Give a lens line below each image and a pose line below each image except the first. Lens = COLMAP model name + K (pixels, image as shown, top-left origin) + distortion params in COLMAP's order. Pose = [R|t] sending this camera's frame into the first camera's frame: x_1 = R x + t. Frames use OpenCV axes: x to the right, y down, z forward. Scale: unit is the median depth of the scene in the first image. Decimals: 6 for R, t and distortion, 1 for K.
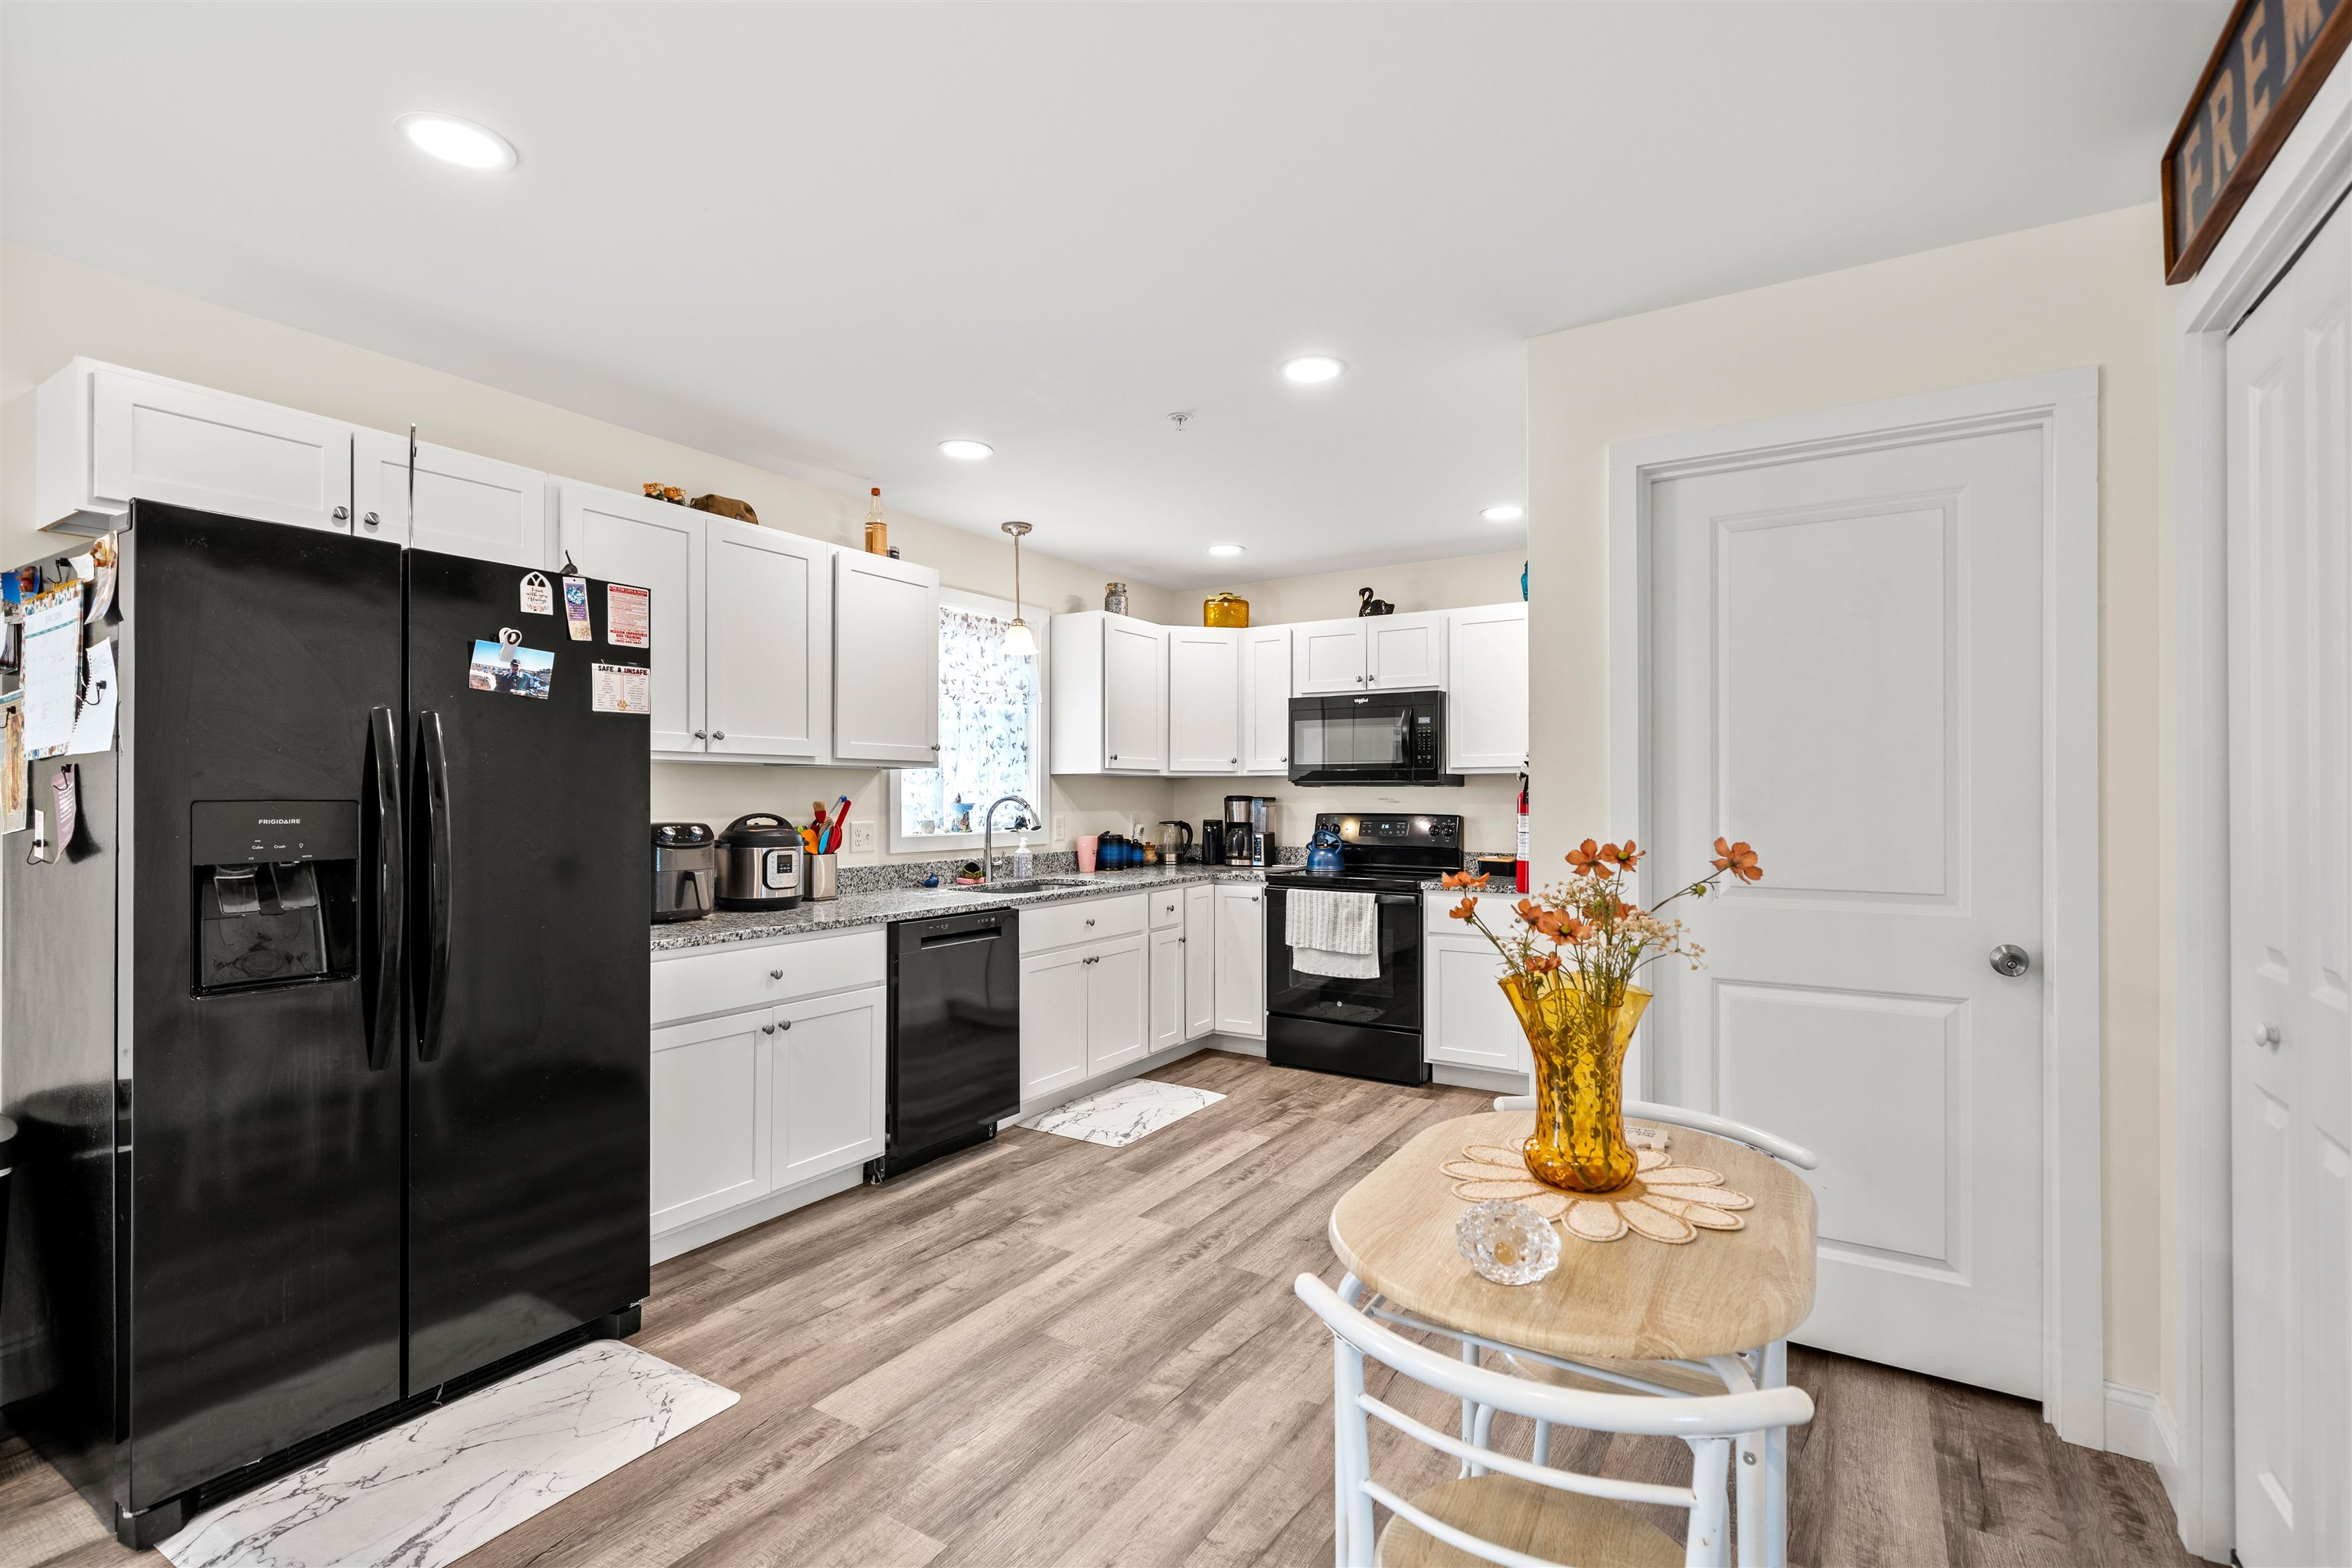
lens RADIAL K [[1068.2, 0, 1170.5], [0, 1068.2, 796.0], [0, 0, 1]] dist [0.001127, 0.000070]
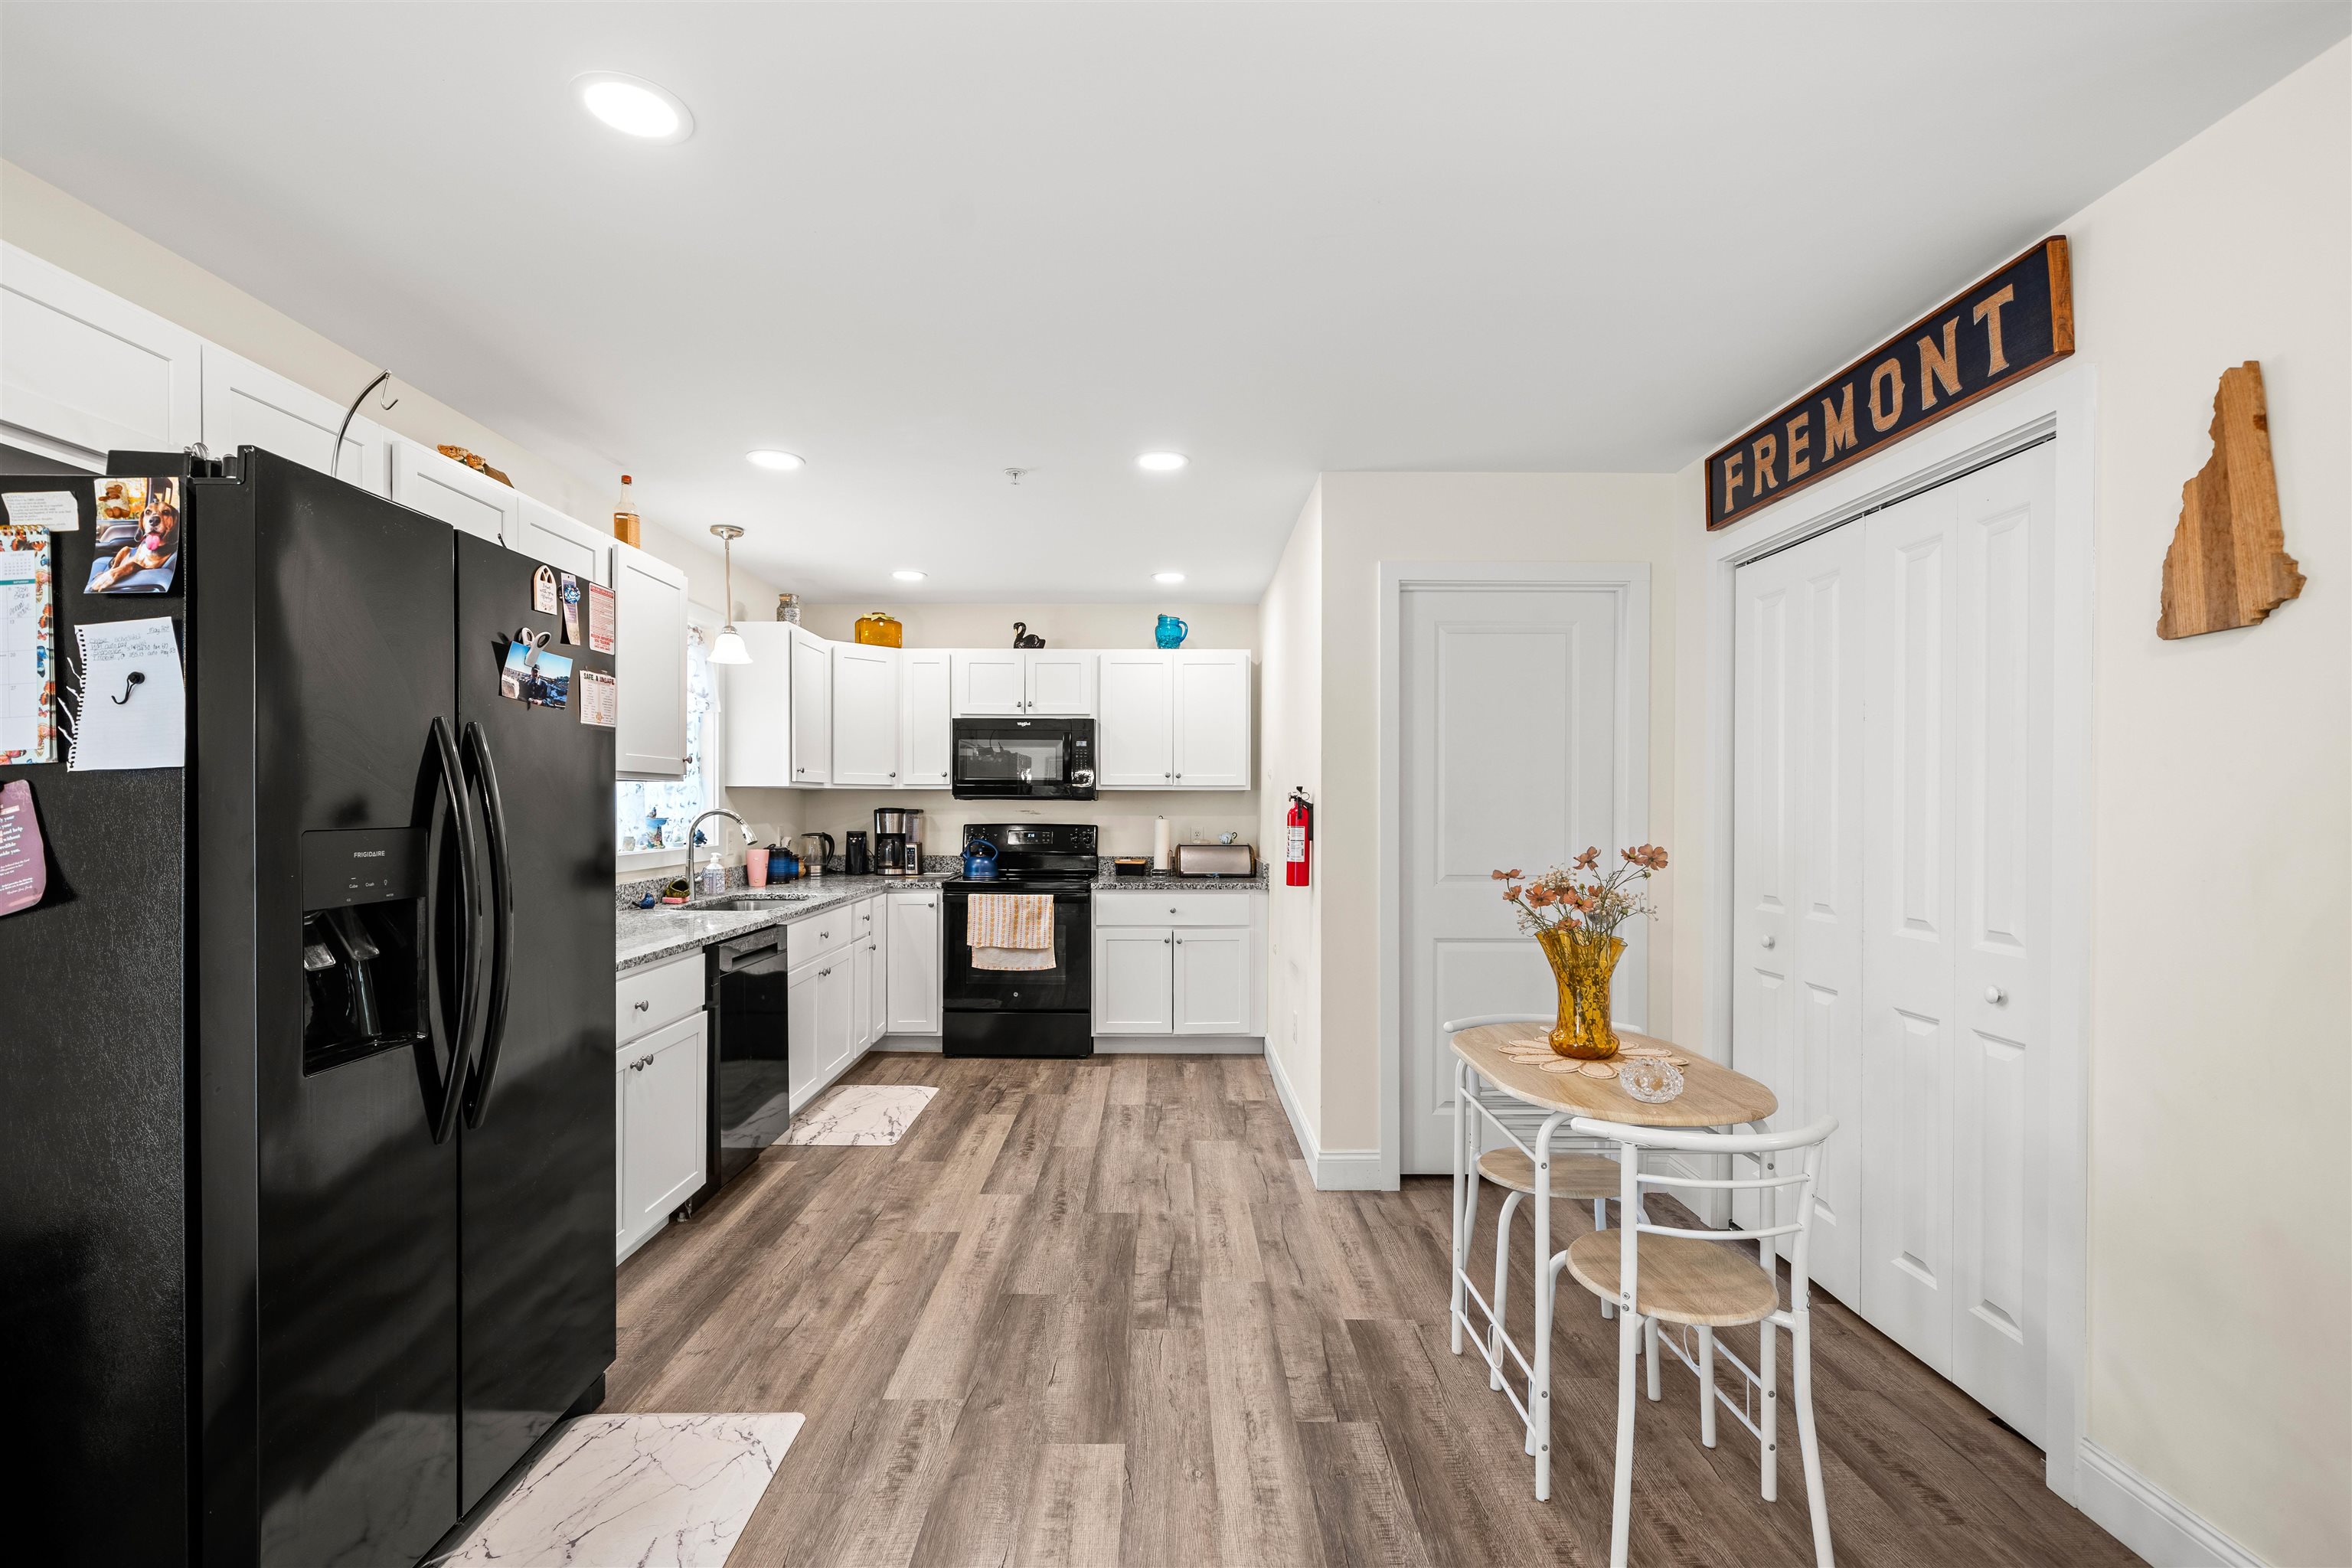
lens RADIAL K [[1035.2, 0, 1155.6], [0, 1035.2, 818.2], [0, 0, 1]] dist [0.000028, 0.000050]
pose [[0.849981, -0.004968, 0.526790, -0.299577], [-0.003193, 0.999889, 0.014582, -0.007149], [-0.526804, -0.014077, 0.849870, 0.001180]]
